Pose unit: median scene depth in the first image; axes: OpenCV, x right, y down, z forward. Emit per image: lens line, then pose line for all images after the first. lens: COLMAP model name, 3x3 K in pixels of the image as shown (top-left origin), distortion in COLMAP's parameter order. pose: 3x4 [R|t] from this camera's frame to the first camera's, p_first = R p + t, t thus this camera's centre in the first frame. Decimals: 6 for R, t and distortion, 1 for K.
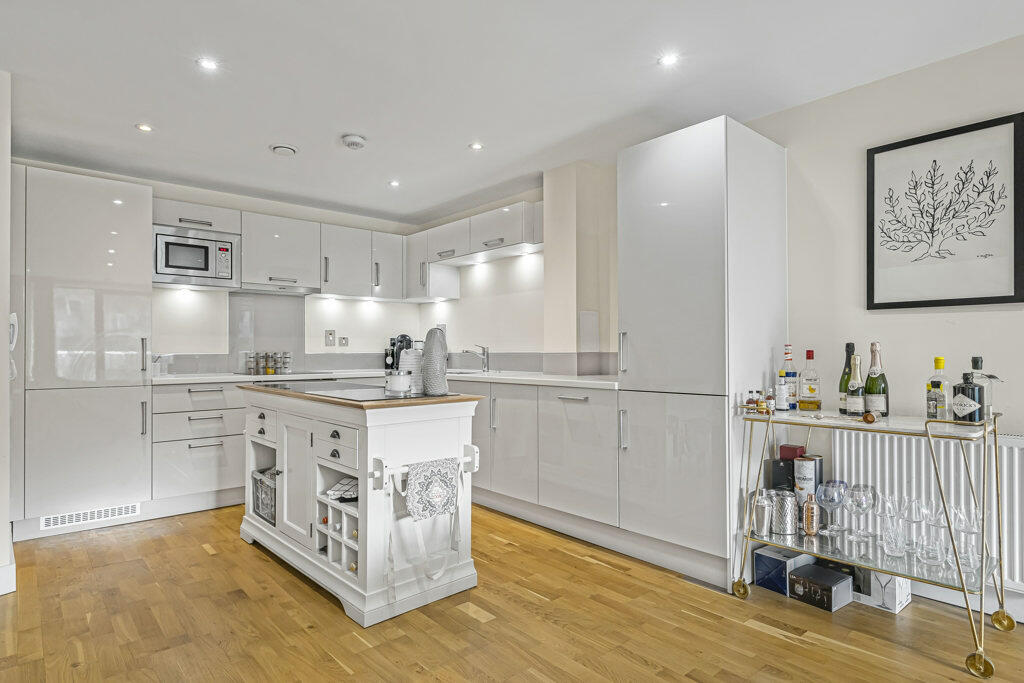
lens RADIAL K [[560.3, 0, 513.7], [0, 560.3, 348.5], [0, 0, 1]] dist [0.000865, 0.000121]
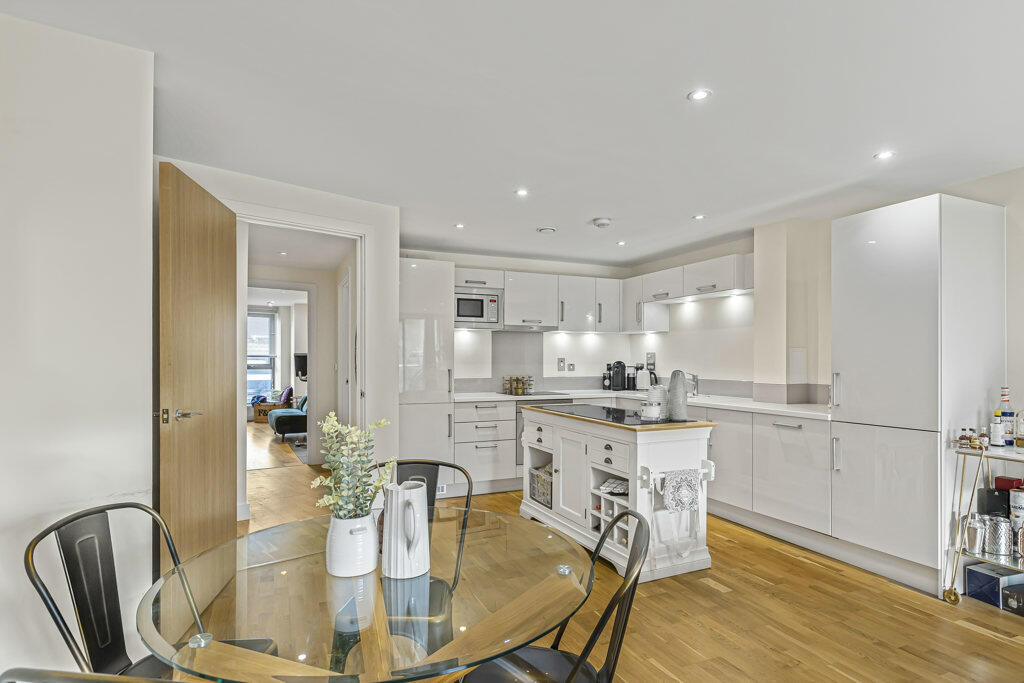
lens RADIAL K [[538.7, 0, 512.2], [0, 538.7, 359.9], [0, 0, 1]] dist [-0.001327, -0.000484]
pose [[0.952004, 0.004354, -0.306054, -0.115872], [-0.002801, 0.999981, 0.005512, -0.063239], [0.306073, -0.004391, 0.951998, -0.315471]]
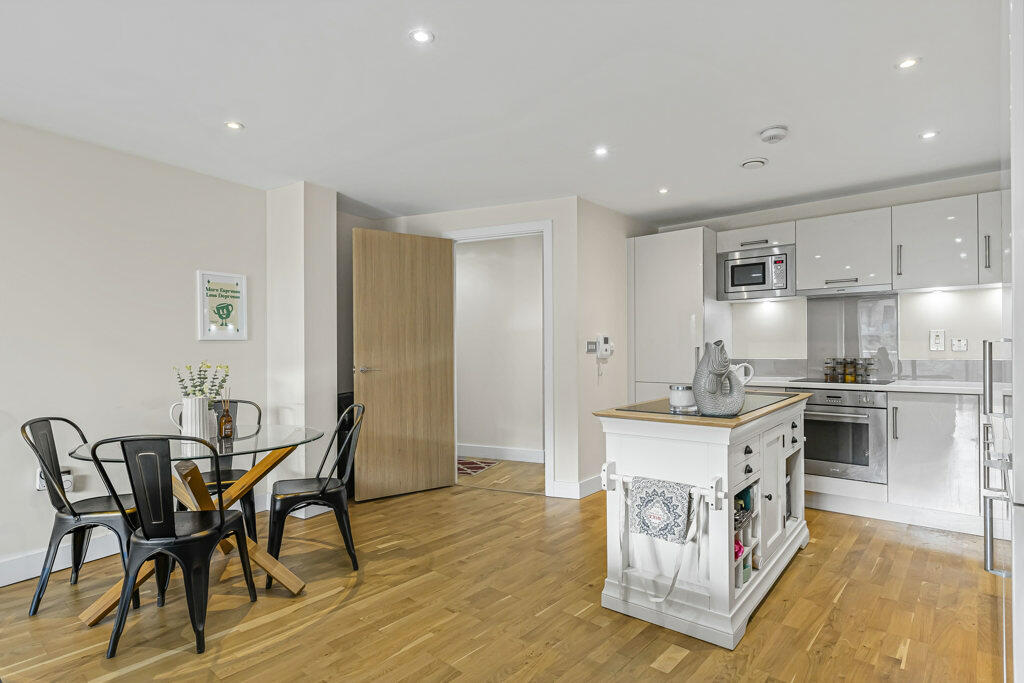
lens RADIAL K [[535.9, 0, 515.9], [0, 535.9, 348.6], [0, 0, 1]] dist [-0.000967, -0.000583]
pose [[0.132531, -0.000063, -0.991179, 0.629455], [0.010709, 0.999942, 0.001369, -0.026535], [0.991121, -0.010796, 0.132524, 0.538902]]
